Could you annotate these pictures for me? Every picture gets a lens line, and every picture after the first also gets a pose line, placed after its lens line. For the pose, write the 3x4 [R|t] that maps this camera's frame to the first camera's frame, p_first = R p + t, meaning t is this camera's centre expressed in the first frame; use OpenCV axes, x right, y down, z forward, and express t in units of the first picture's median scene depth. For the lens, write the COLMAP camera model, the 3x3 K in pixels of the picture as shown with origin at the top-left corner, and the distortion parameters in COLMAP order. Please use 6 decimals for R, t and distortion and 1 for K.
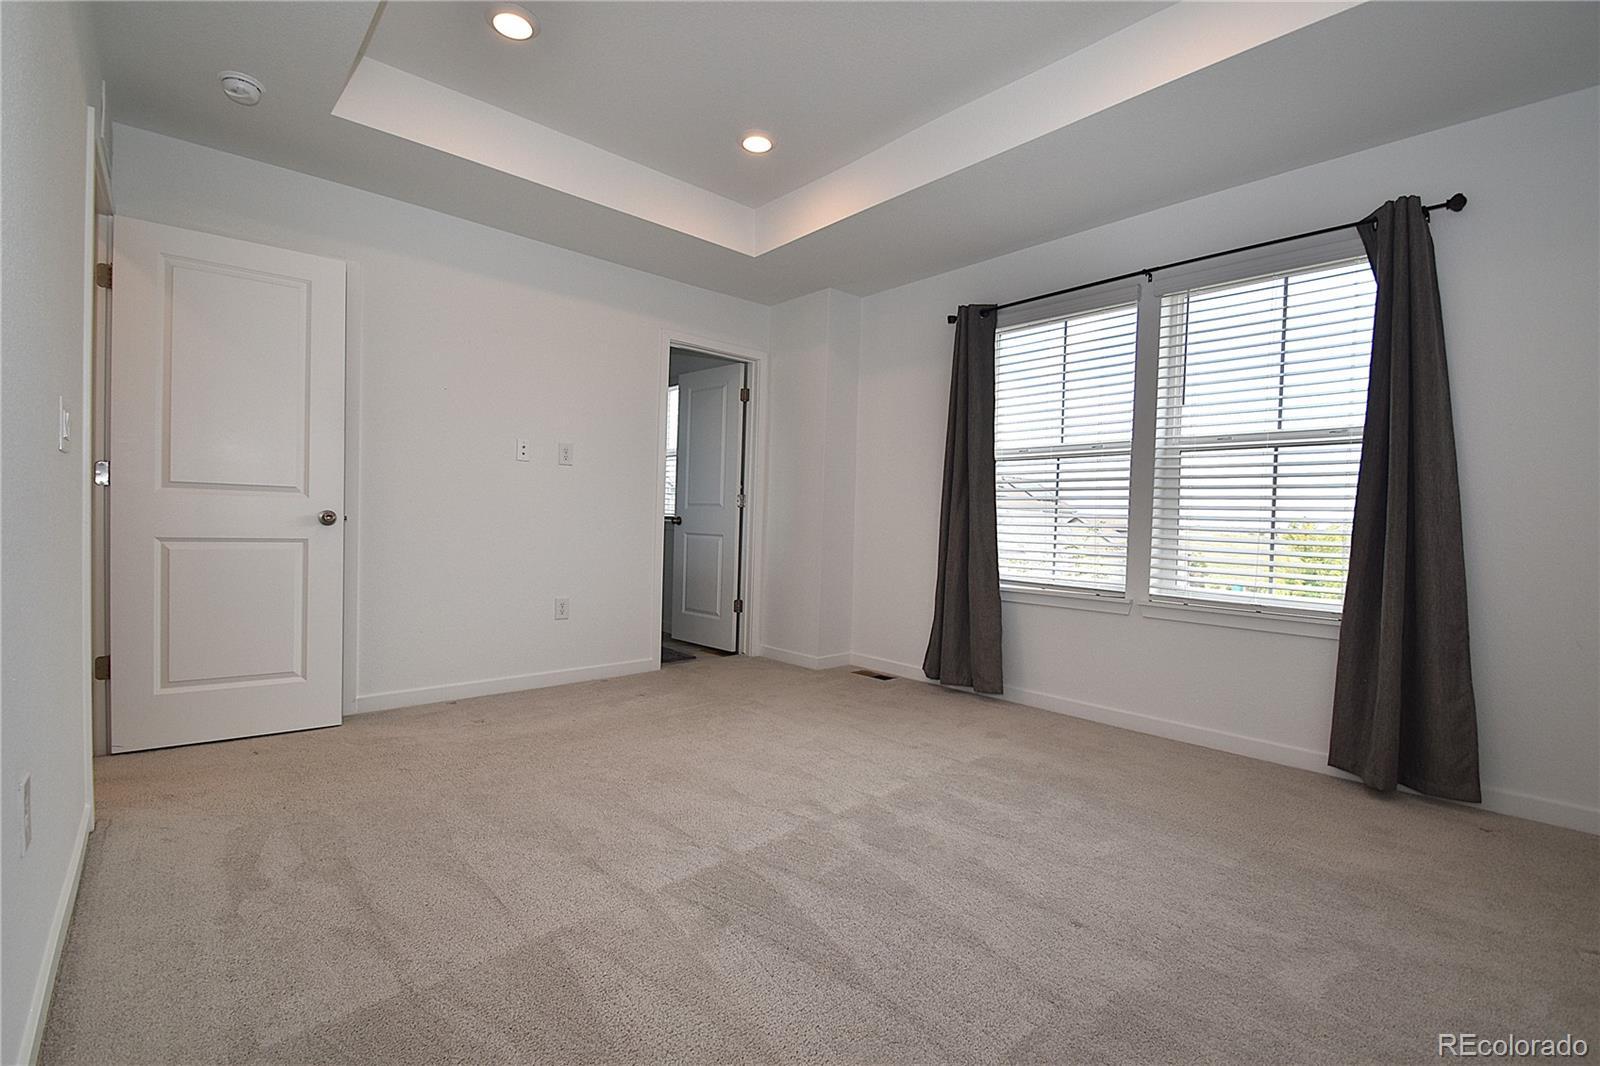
lens RADIAL K [[697.8, 0, 800.0], [0, 697.8, 533.0], [0, 0, 1]] dist [0.023338, -0.006775]
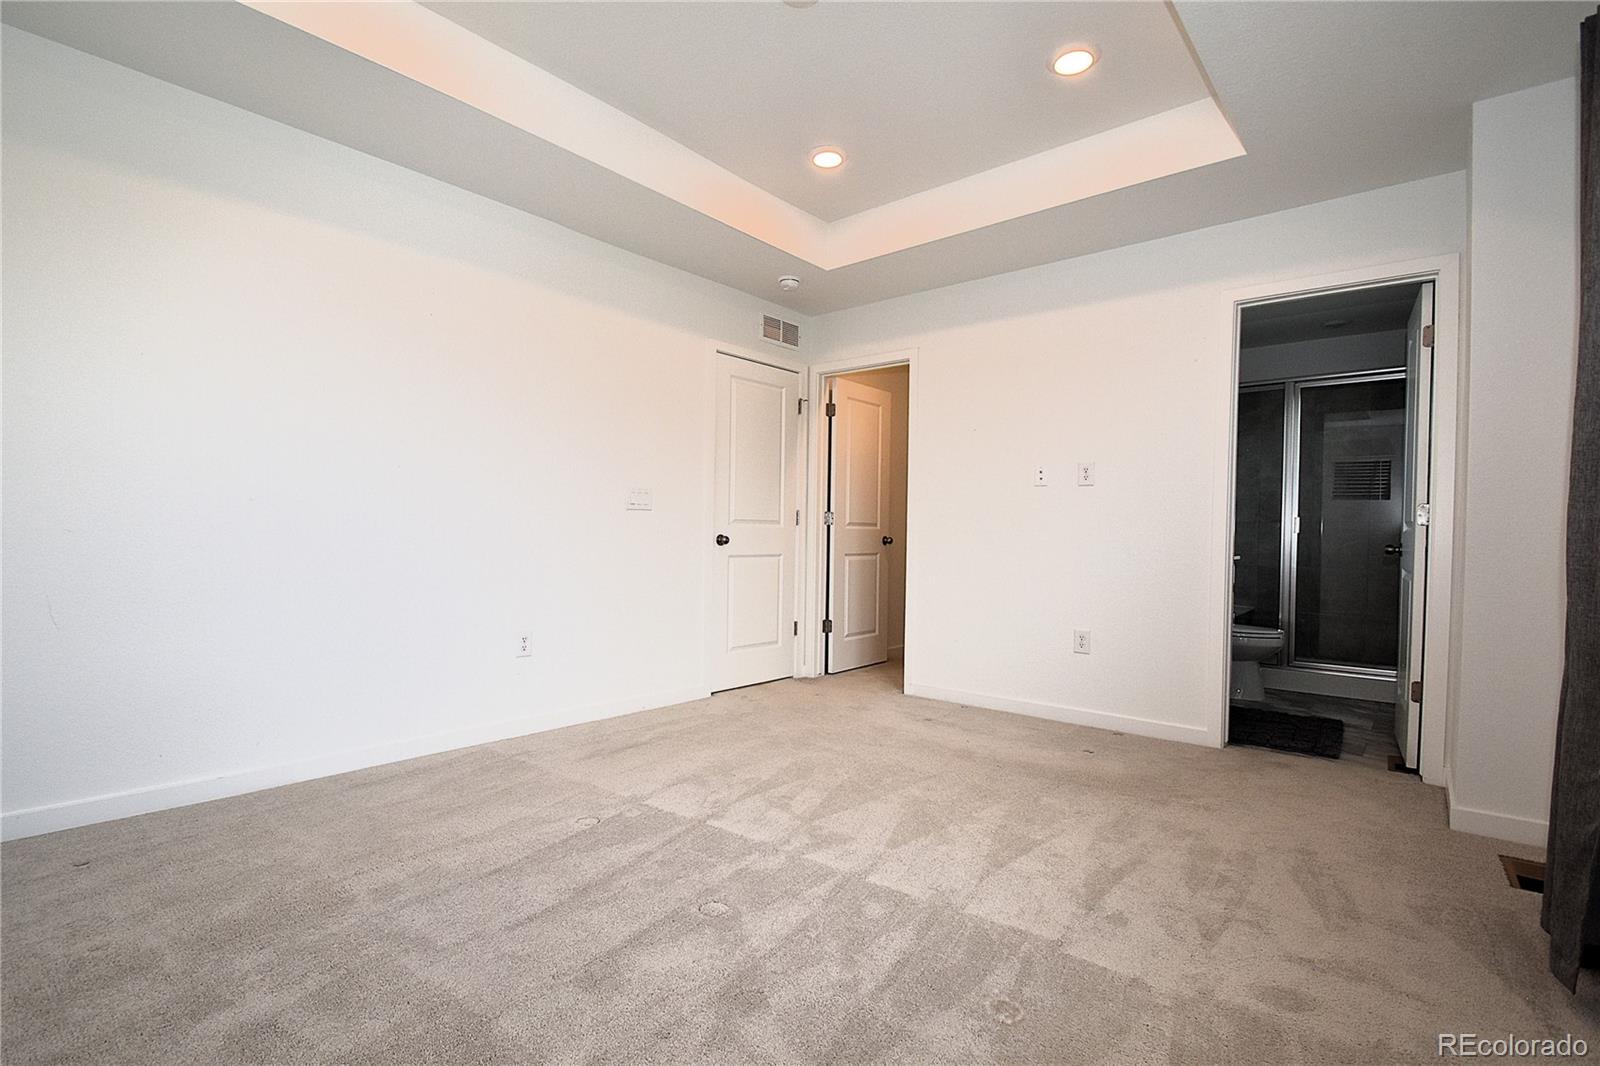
lens RADIAL K [[742.8, 0, 785.5], [0, 742.8, 542.3], [0, 0, 1]] dist [0.000949, -0.009863]
pose [[0.141085, -0.010550, -0.989941, 0.694038], [-0.030219, 0.999431, -0.014957, 0.004305], [0.989536, 0.032025, 0.140686, 0.573380]]
